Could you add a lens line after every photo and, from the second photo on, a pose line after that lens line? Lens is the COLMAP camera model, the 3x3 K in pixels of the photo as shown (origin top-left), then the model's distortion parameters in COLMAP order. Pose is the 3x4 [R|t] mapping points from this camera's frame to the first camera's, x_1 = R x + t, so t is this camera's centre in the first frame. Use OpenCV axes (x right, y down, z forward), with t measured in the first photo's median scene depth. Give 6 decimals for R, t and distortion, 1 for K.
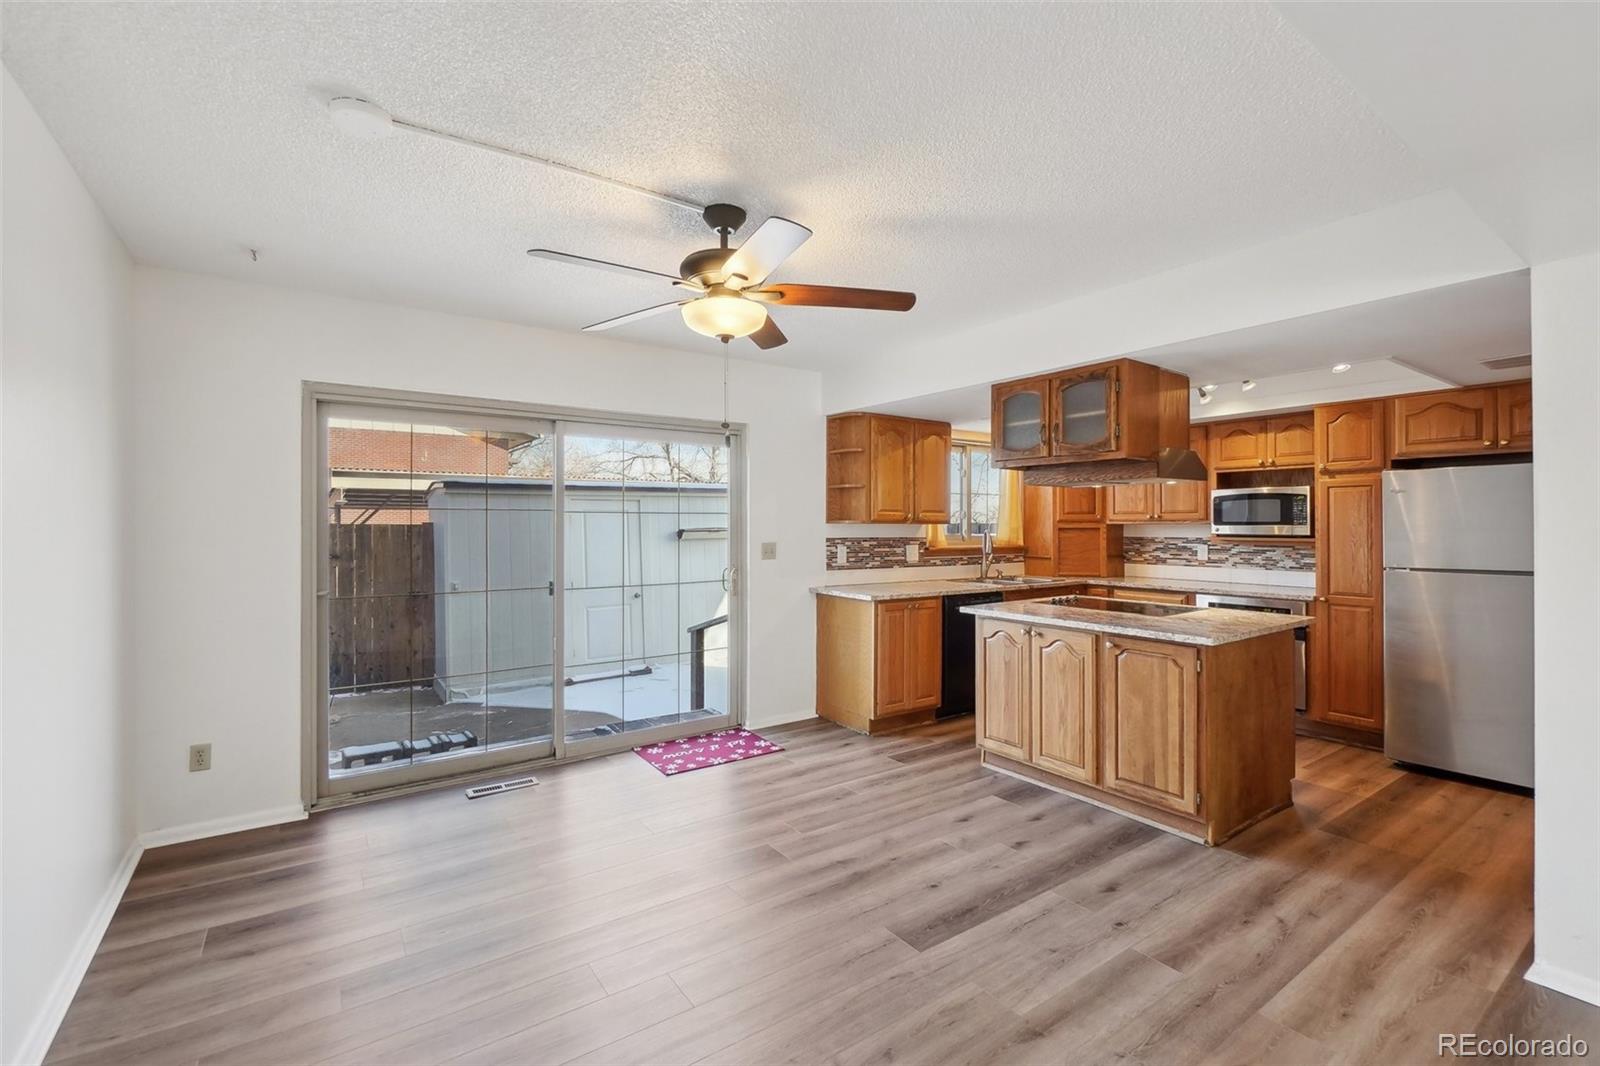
lens RADIAL K [[700.8, 0, 796.0], [0, 700.8, 515.2], [0, 0, 1]] dist [-0.001708, -0.000599]
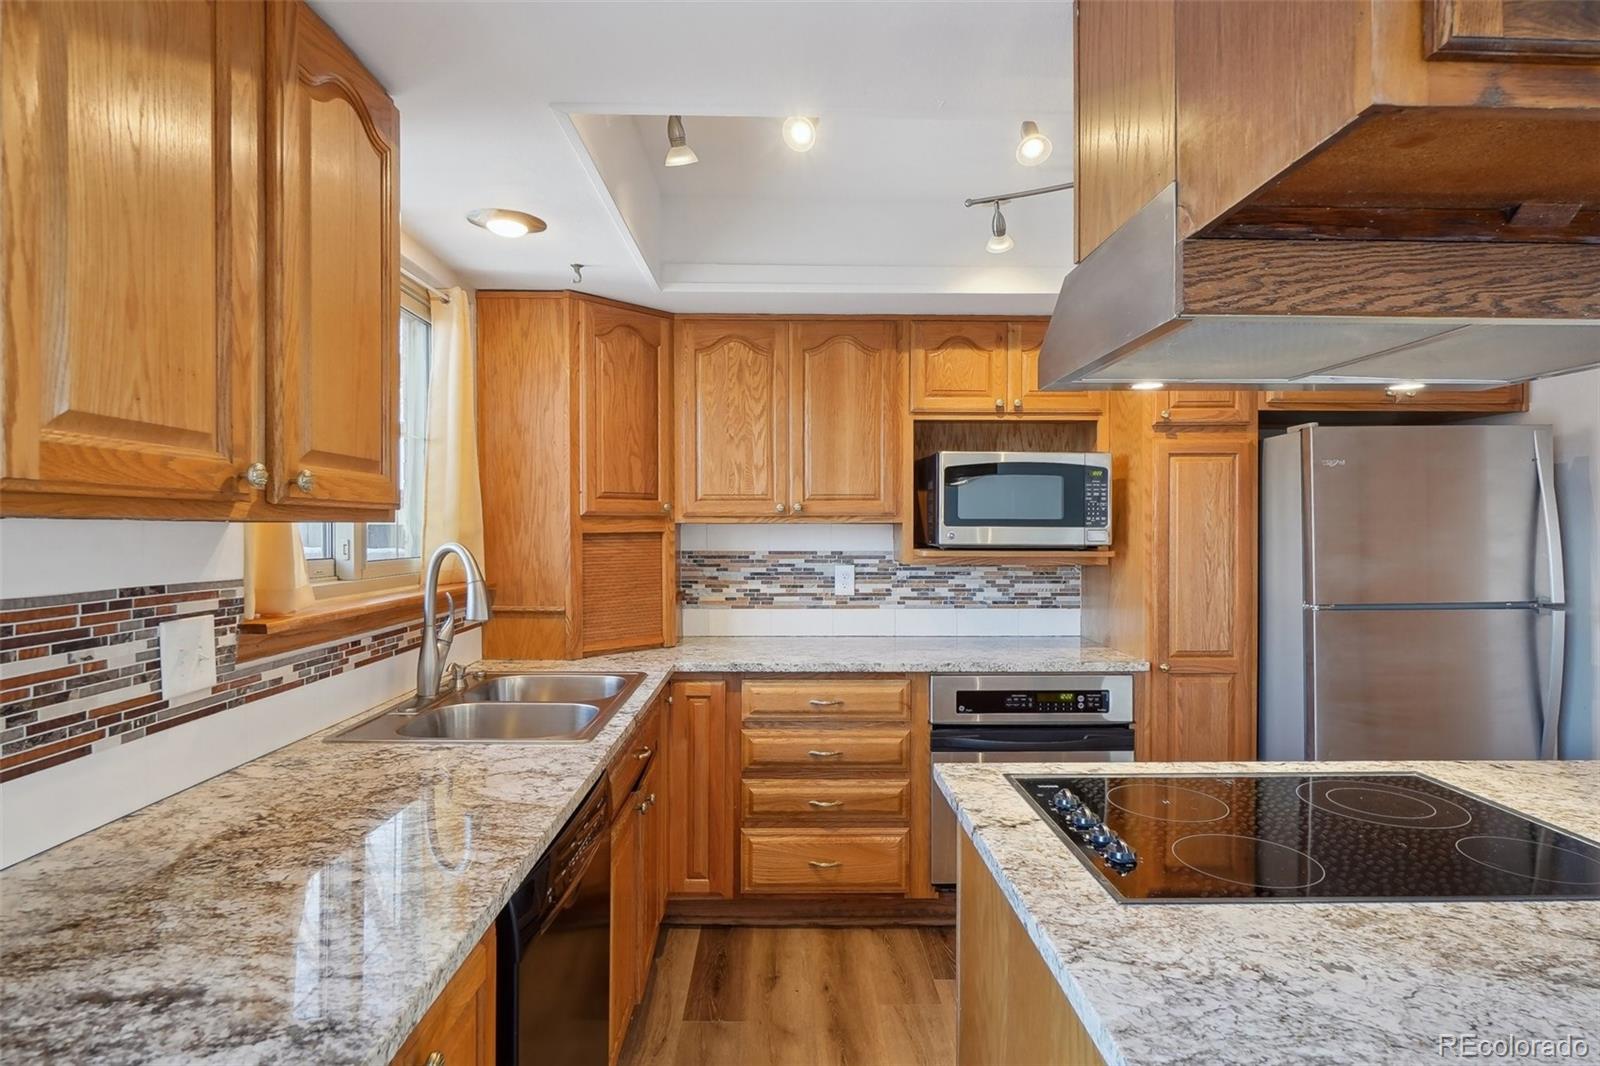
lens RADIAL K [[846.9, 0, 795.6], [0, 846.9, 530.6], [0, 0, 1]] dist [-0.003199, -0.001161]
pose [[0.564033, -0.004371, 0.825740, 0.070505], [-0.011950, 0.999838, 0.013455, 0.011917], [-0.825666, -0.017456, 0.563890, 0.856362]]
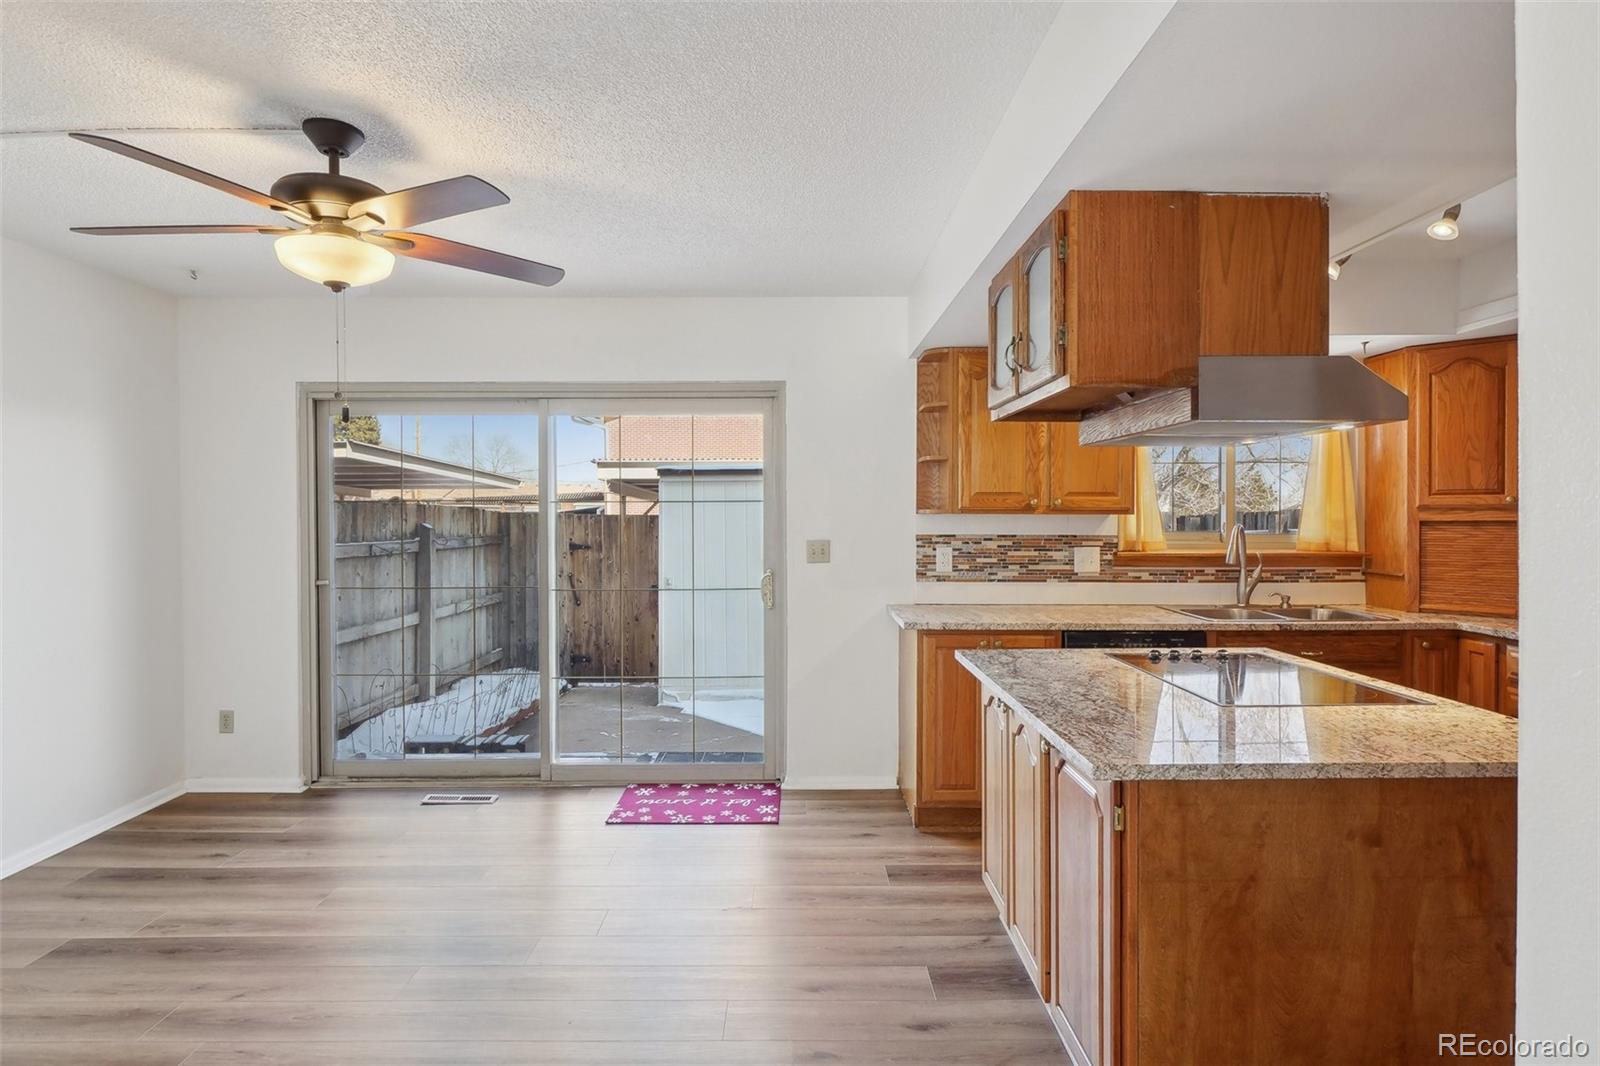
lens RADIAL K [[846.4, 0, 798.1], [0, 846.4, 515.1], [0, 0, 1]] dist [-0.001733, 0.000119]
pose [[0.821726, -0.001573, -0.569880, 0.473536], [0.010697, 0.999863, 0.012664, 0.000851], [0.569782, -0.016502, 0.821630, 0.270406]]
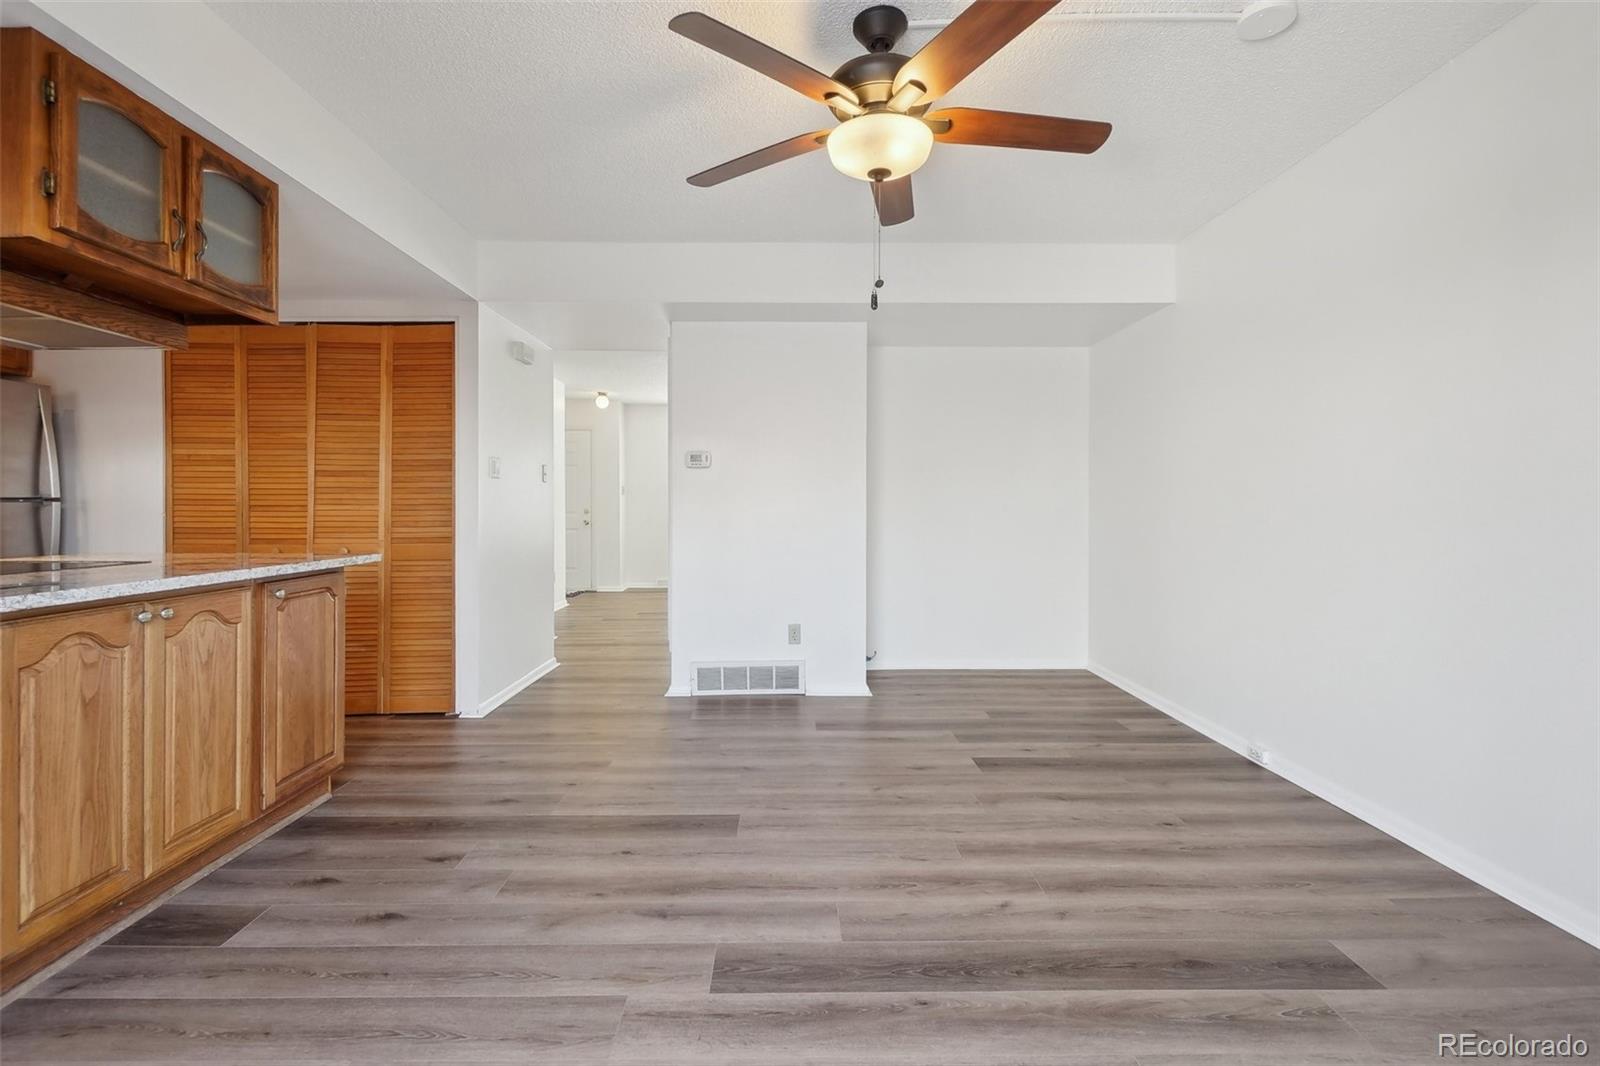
lens RADIAL K [[704.5, 0, 787.4], [0, 704.5, 507.1], [0, 0, 1]] dist [-0.003730, -0.001187]
pose [[-0.822871, -0.000711, 0.568228, -0.254239], [-0.007900, 0.999917, -0.010190, 0.074187], [-0.568174, -0.012874, -0.822808, 0.926139]]
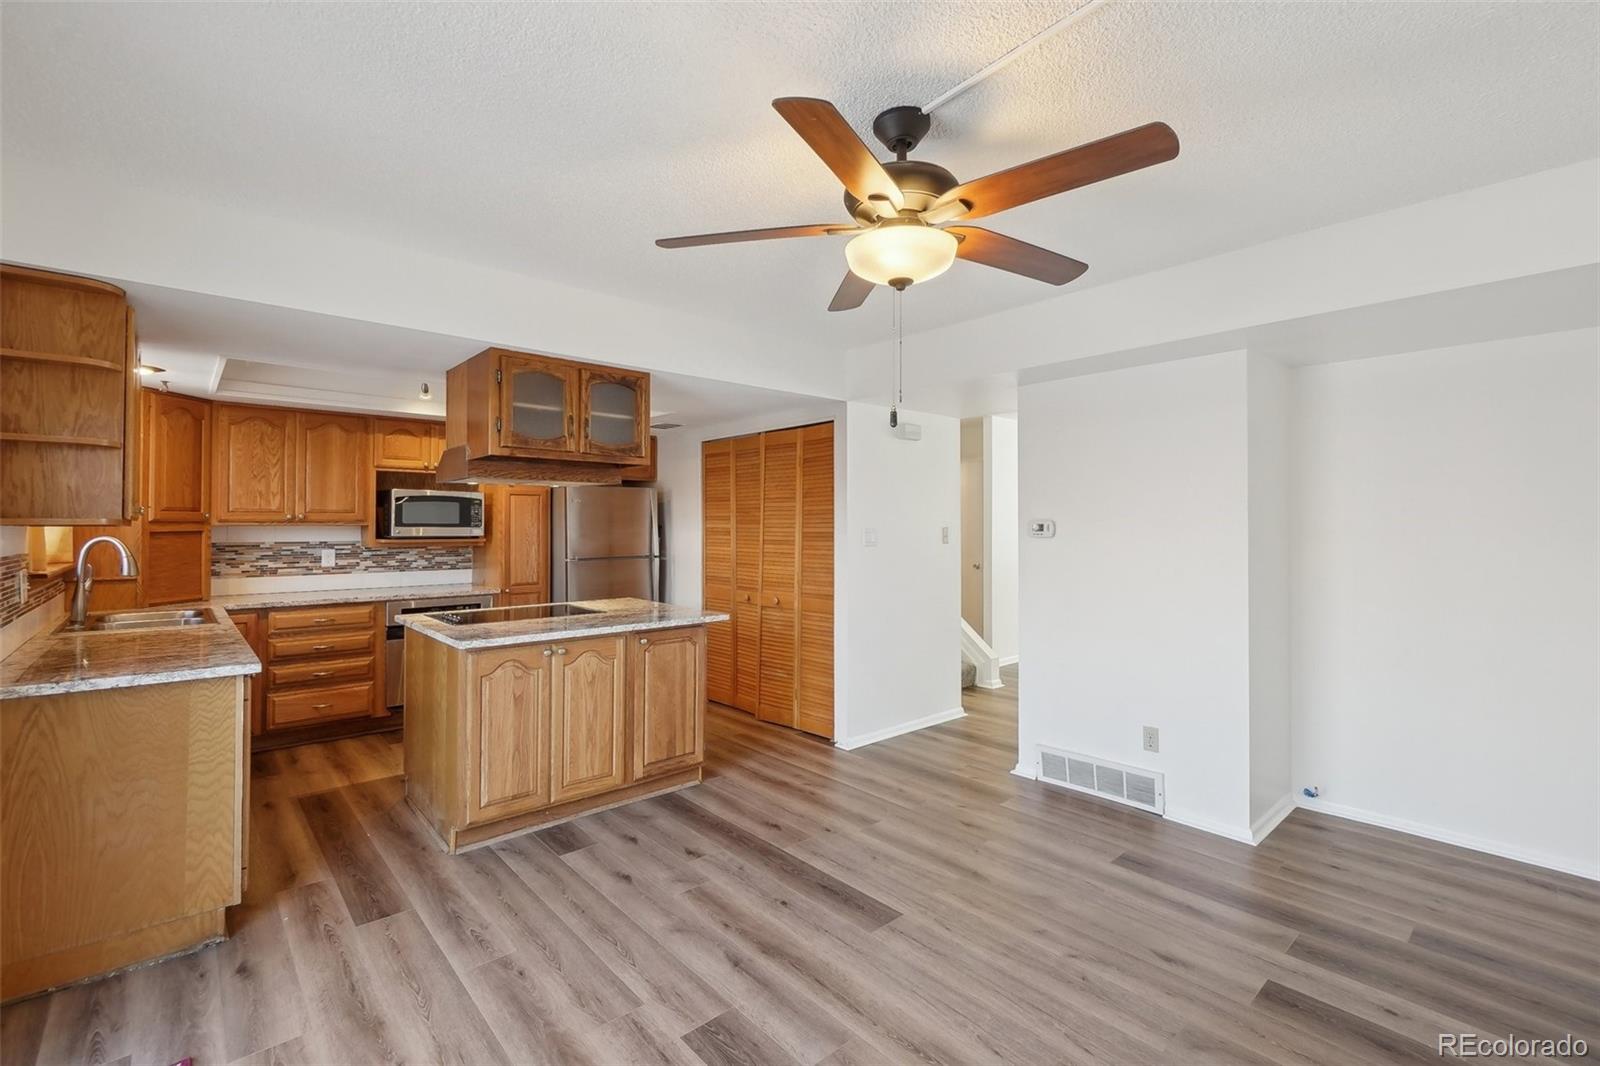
lens RADIAL K [[700.8, 0, 796.0], [0, 700.8, 515.2], [0, 0, 1]] dist [-0.001708, -0.000599]
pose [[-0.111754, 0.014306, 0.993633, -0.449938], [-0.013544, 0.999782, -0.015917, 0.006722], [-0.993644, -0.015237, -0.111536, 0.643530]]
